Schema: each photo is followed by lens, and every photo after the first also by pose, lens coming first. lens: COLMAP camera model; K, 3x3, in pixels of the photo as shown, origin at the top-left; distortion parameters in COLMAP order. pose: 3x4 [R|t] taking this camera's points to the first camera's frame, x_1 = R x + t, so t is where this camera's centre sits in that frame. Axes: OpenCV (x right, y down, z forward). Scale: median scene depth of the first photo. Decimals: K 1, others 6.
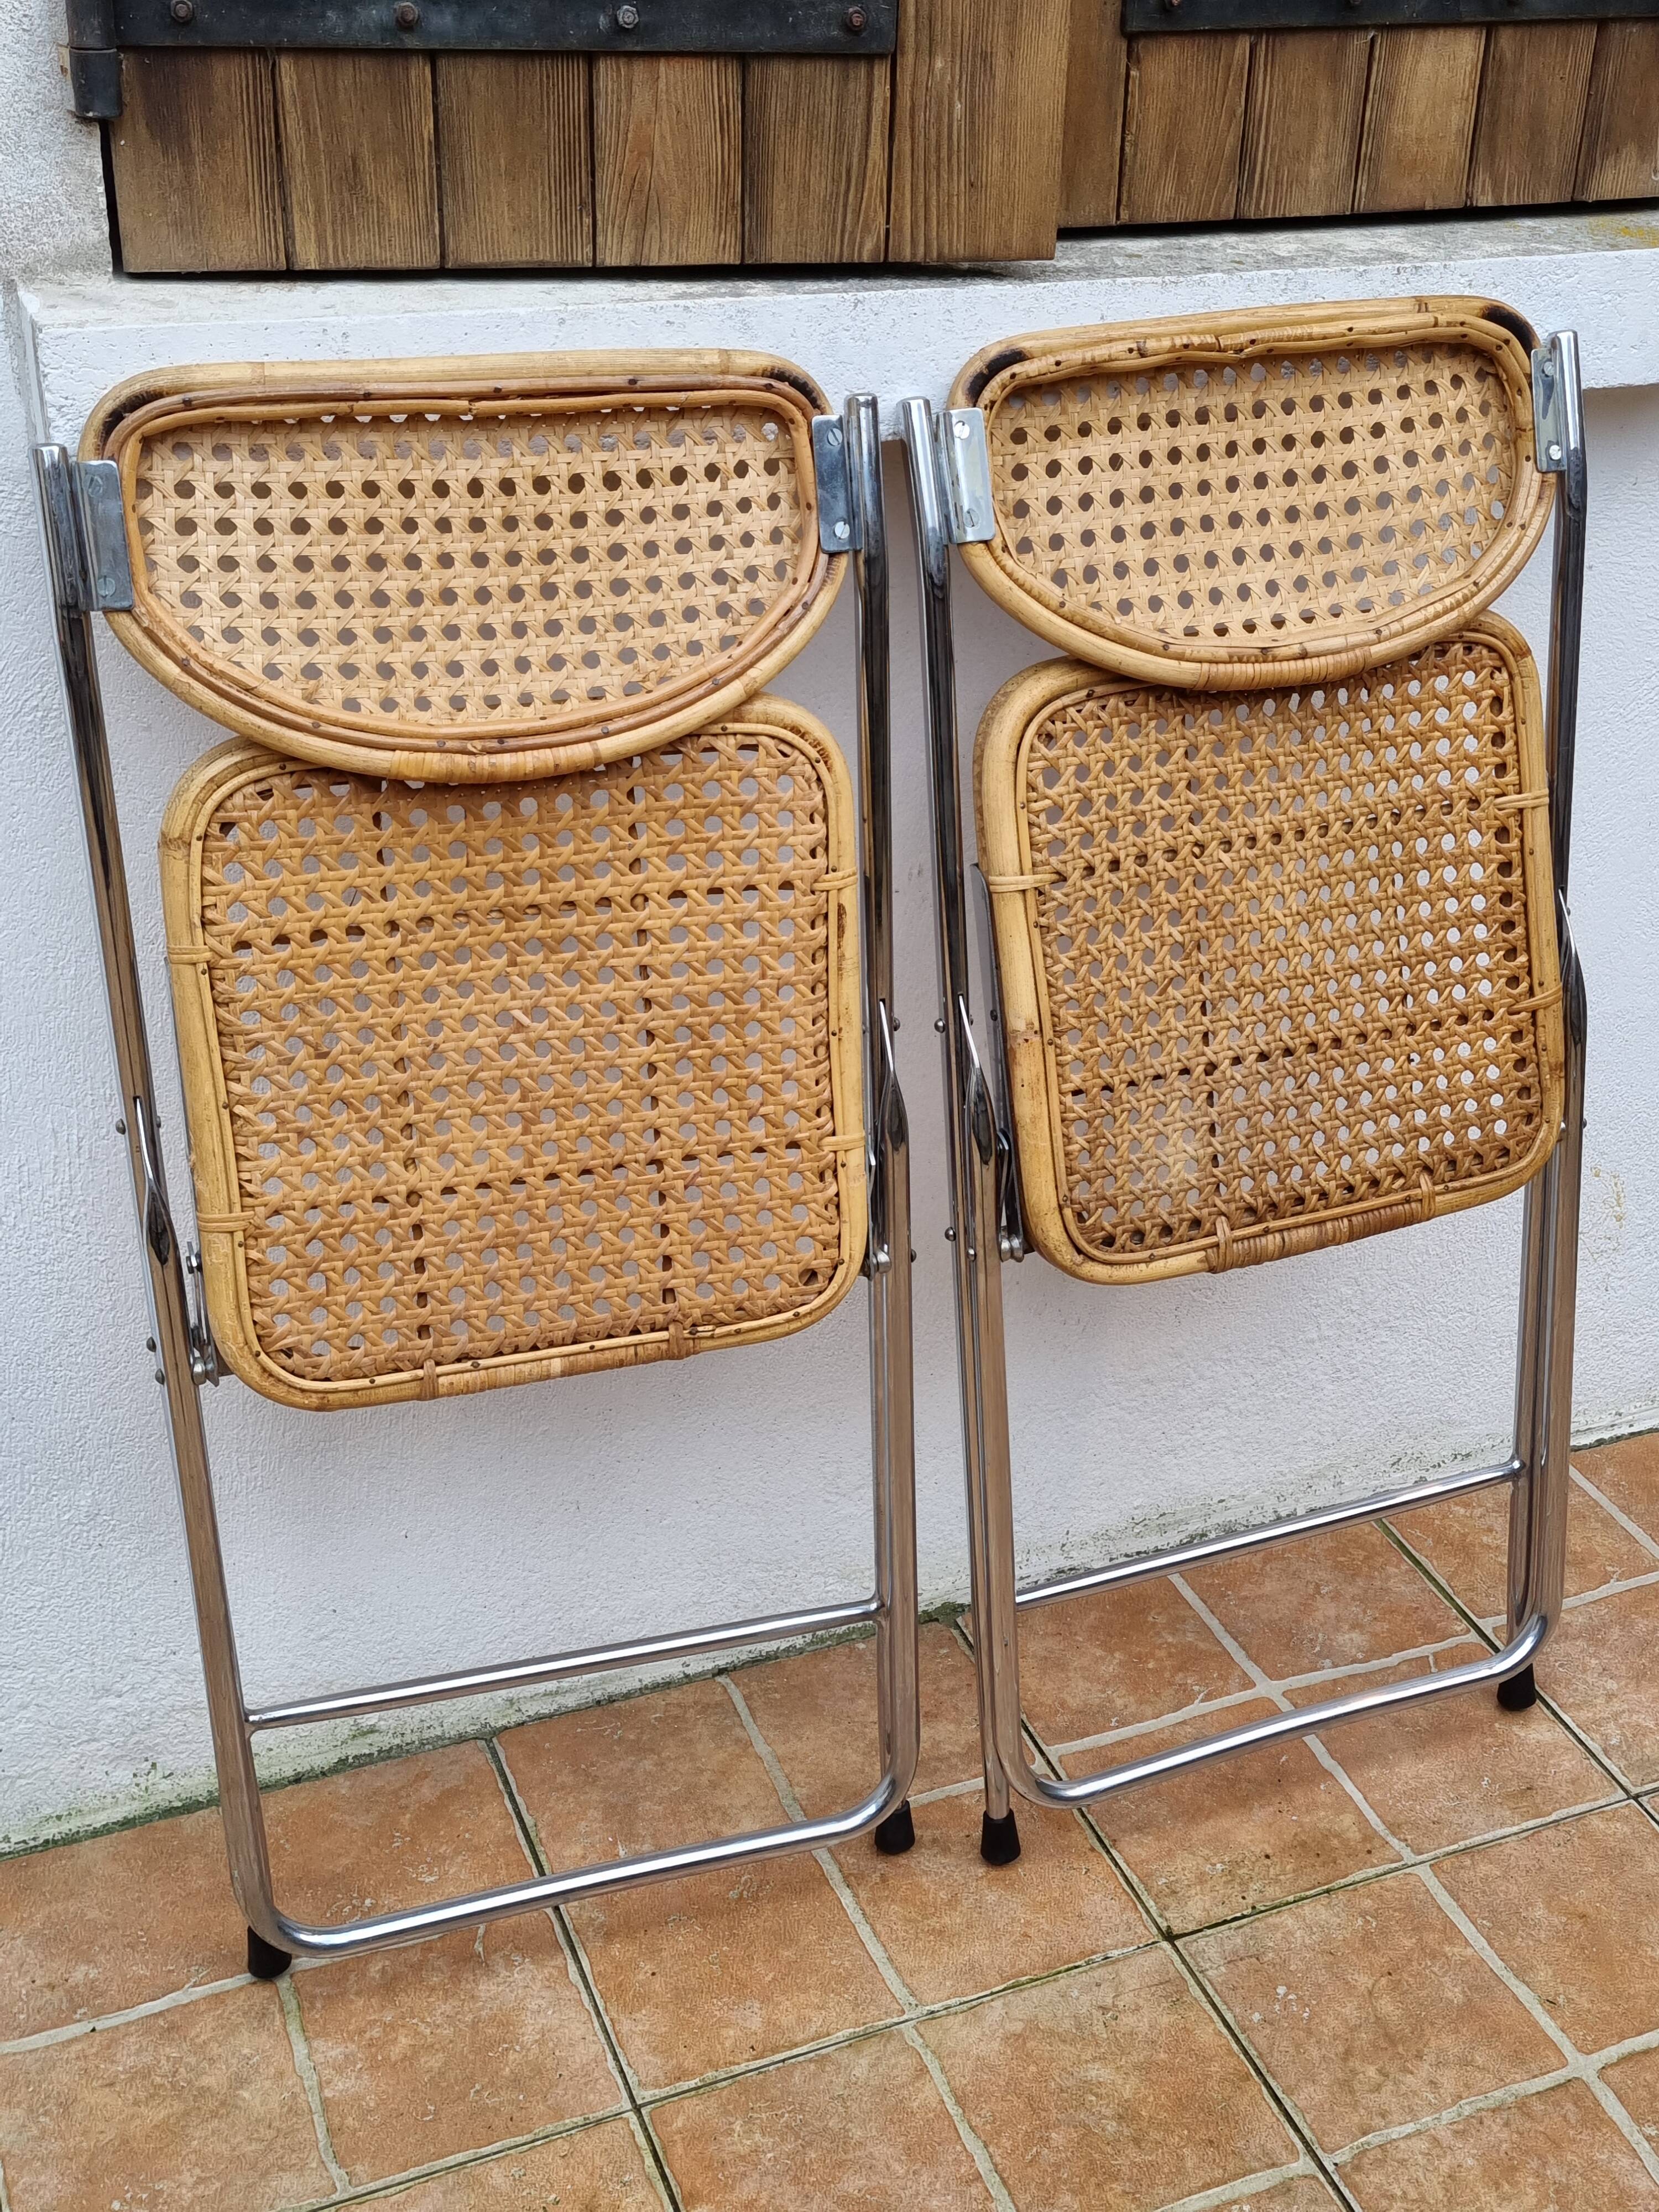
lens RADIAL K [[2615.3, 0, 846.2], [0, 2615.3, 1110.8], [0, 0, 1]] dist [0.040360, 0.000000]
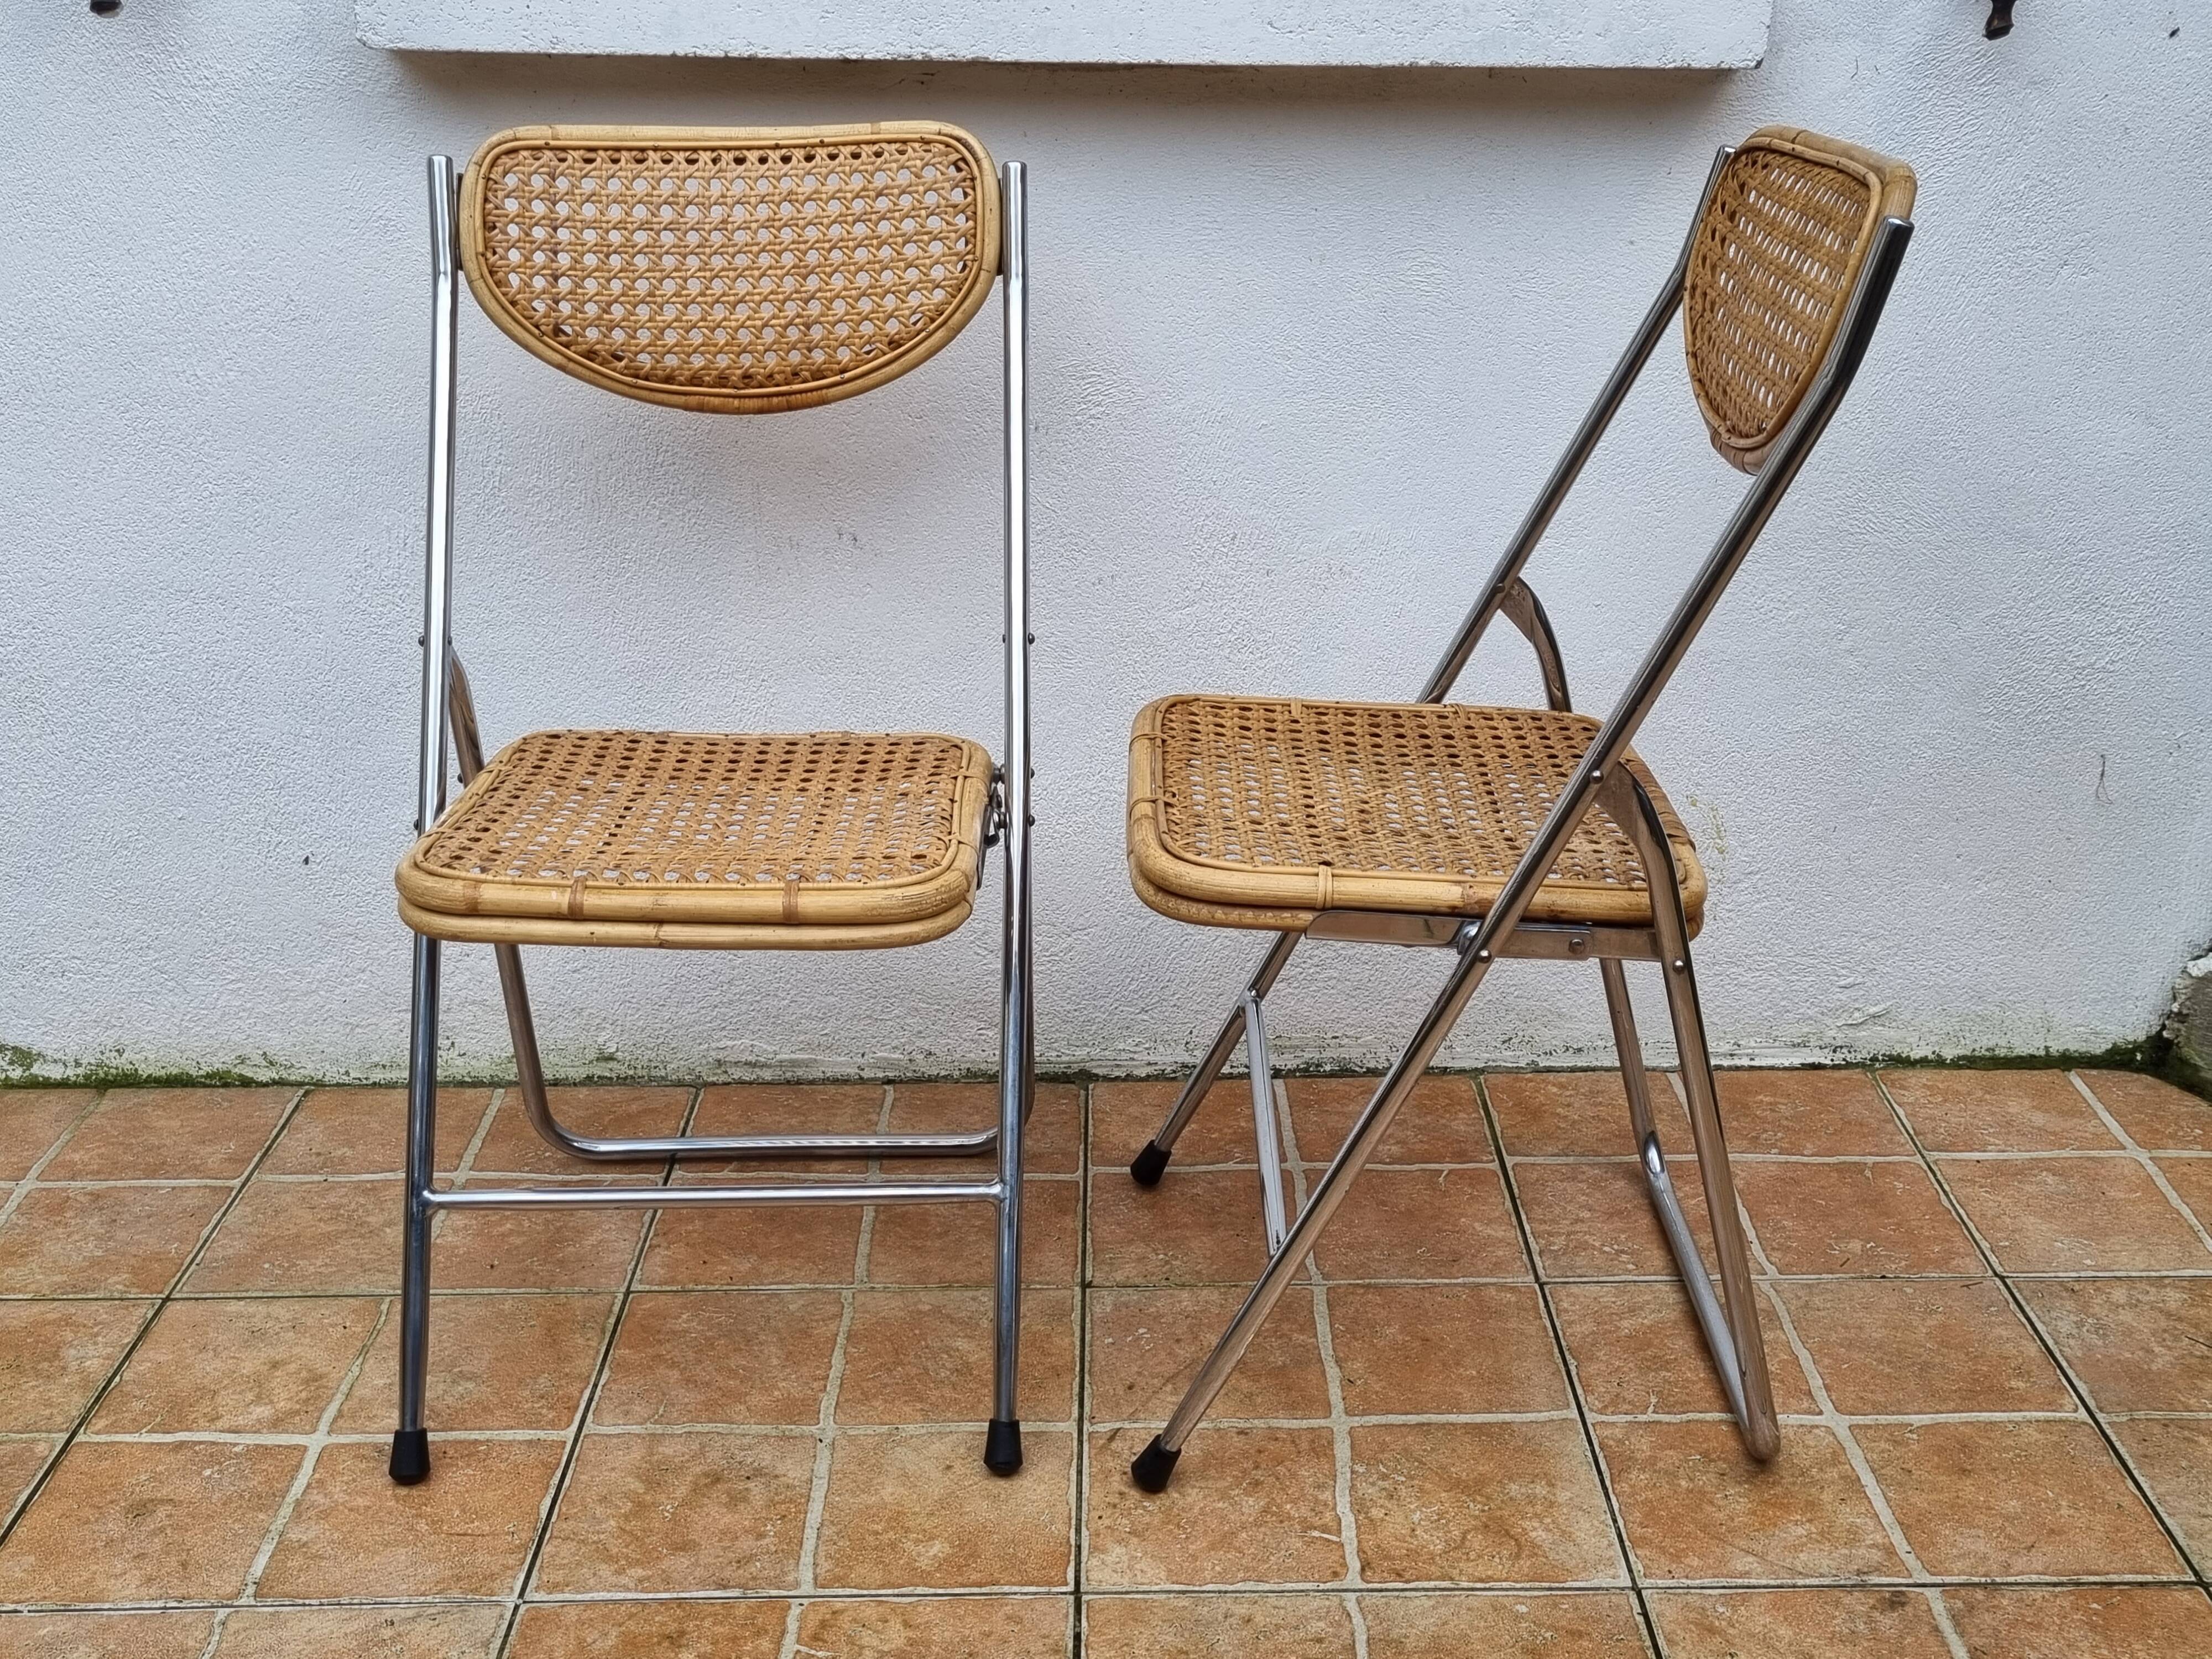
lens RADIAL K [[2335.1, 0, 1115.7], [0, 2335.1, 803.2], [0, 0, 1]] dist [0.039075, 0.000000]
pose [[0.928649, 0.115576, -0.352496, 0.535958], [-0.161507, 0.981408, -0.103705, 0.221893], [0.333957, 0.153236, 0.930049, -0.047454]]
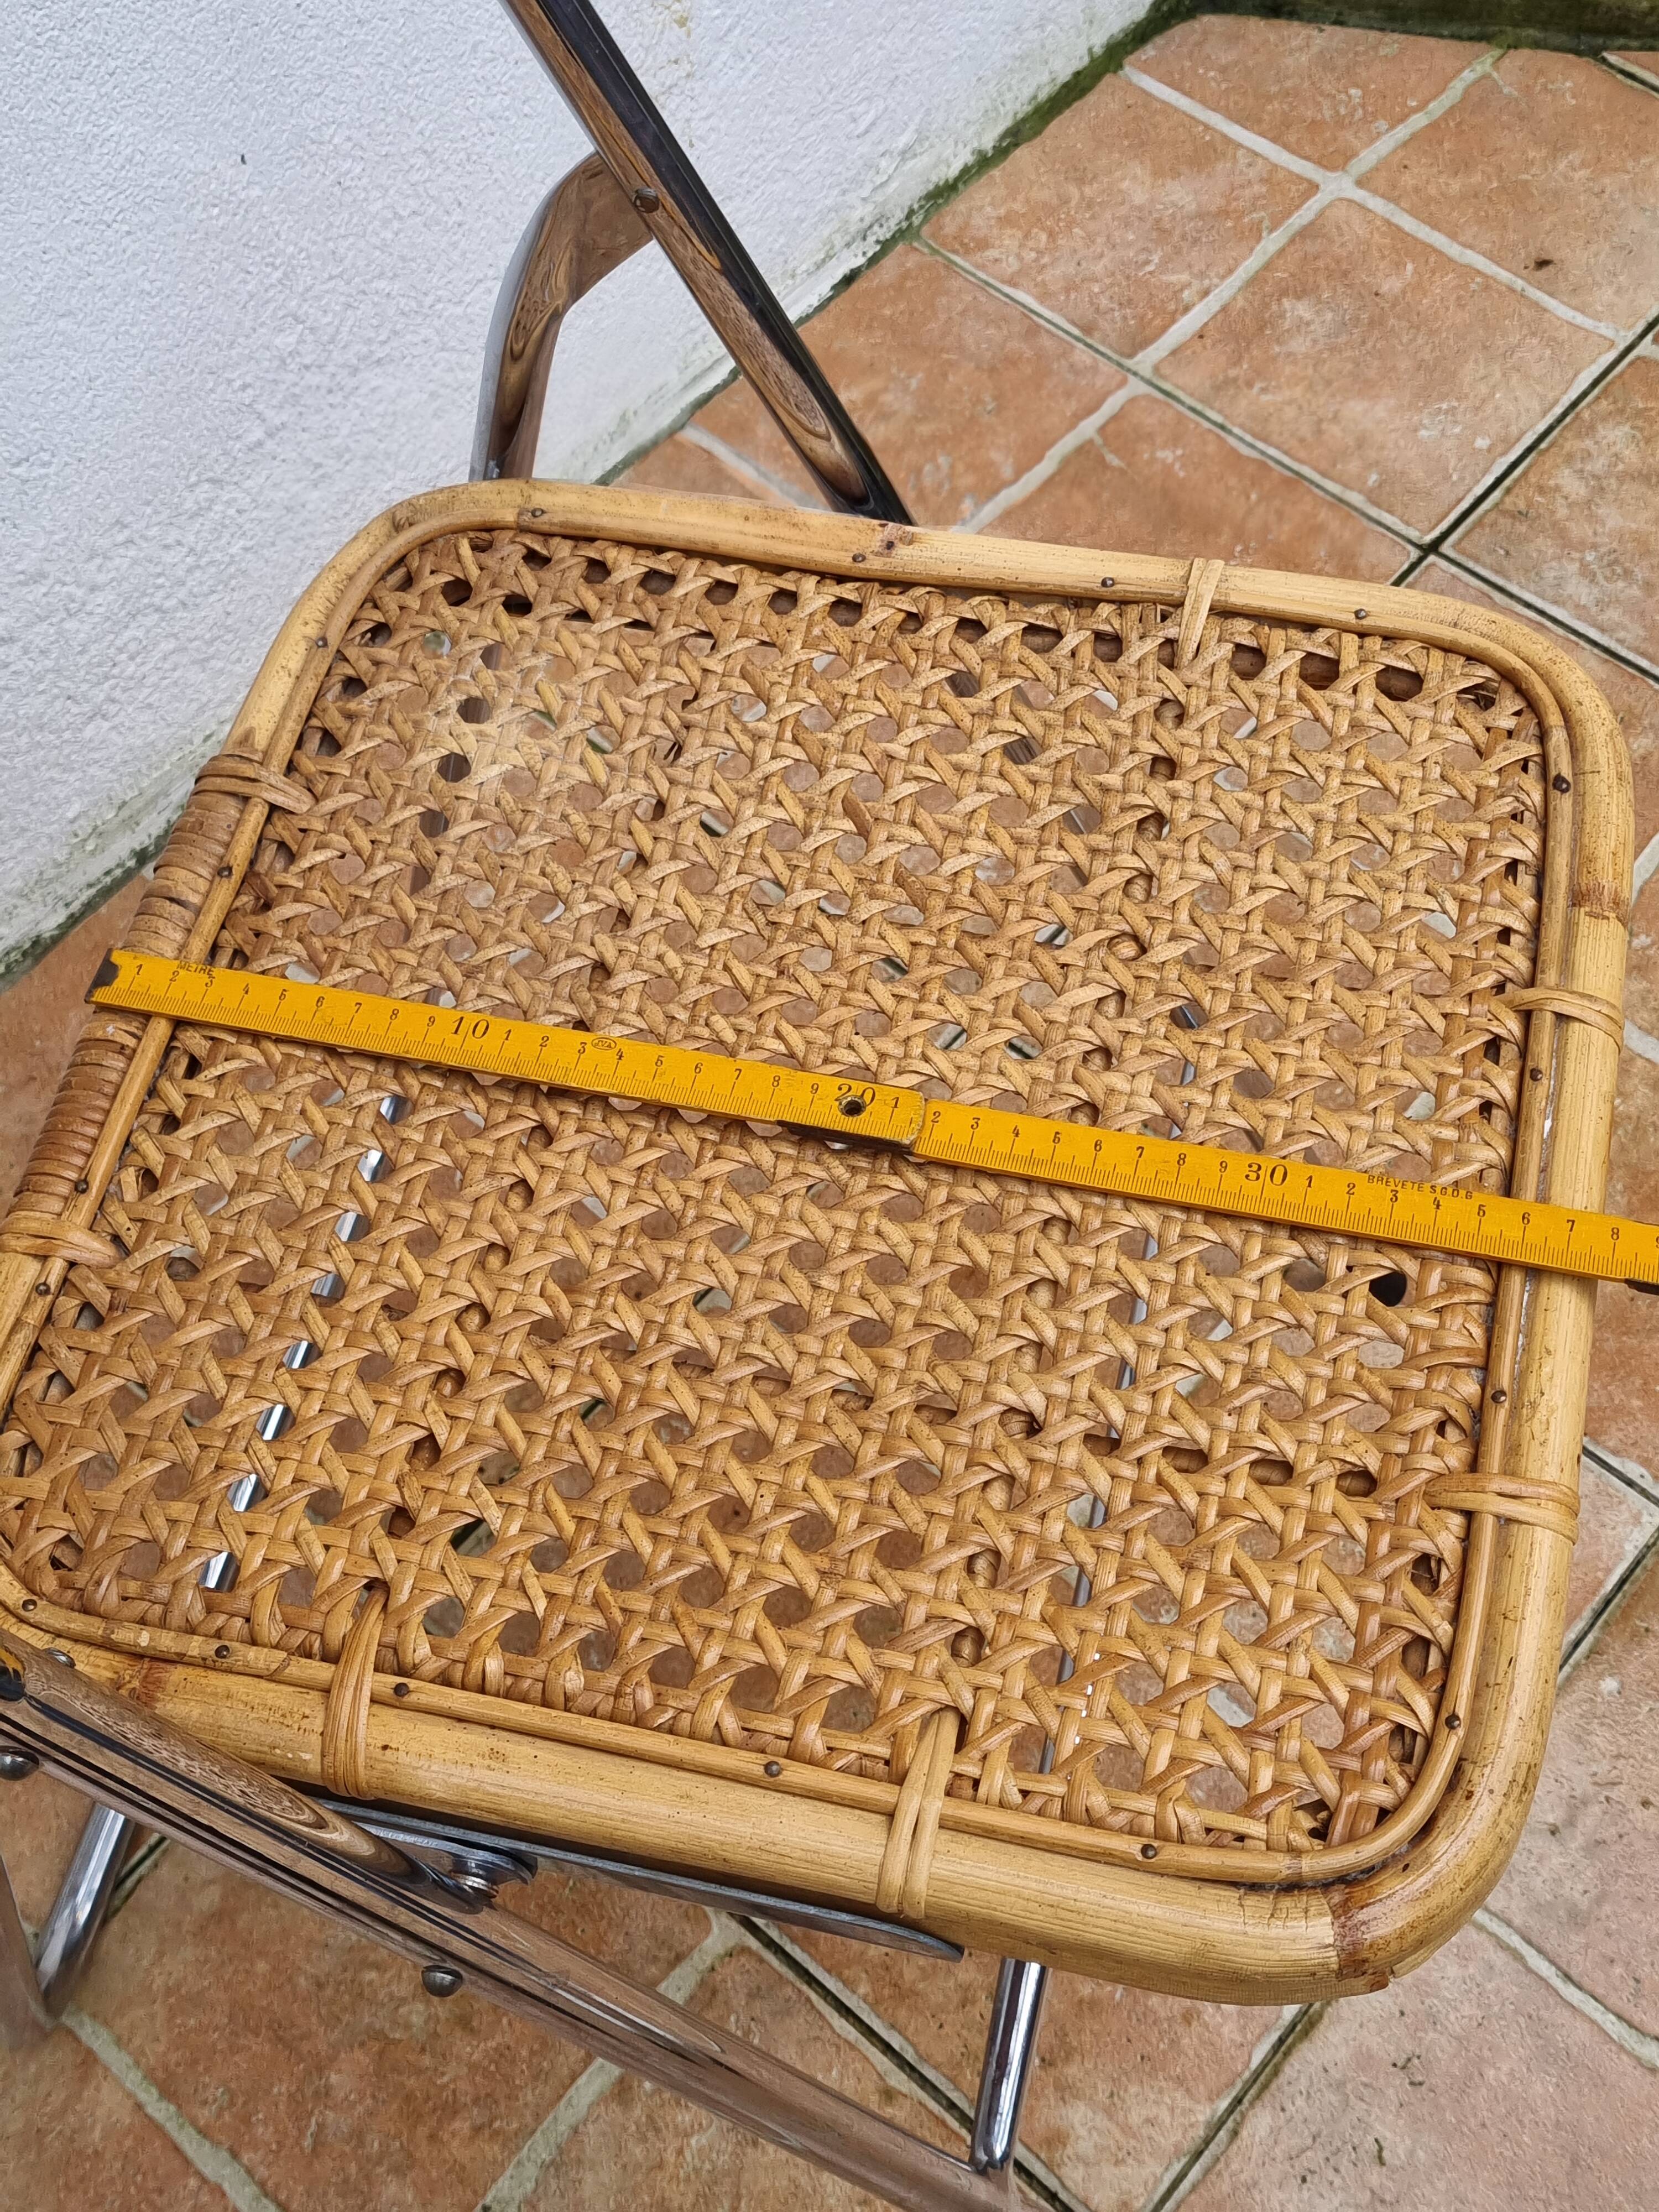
lens RADIAL K [[2615.3, 0, 841.5], [0, 2615.3, 1104.1], [0, 0, 1]] dist [0.040360, 0.000000]
pose [[0.888671, -0.402730, 0.219255, 0.139271], [0.232510, 0.807884, 0.541537, -0.092822], [-0.395226, -0.430269, 0.811582, 0.555880]]
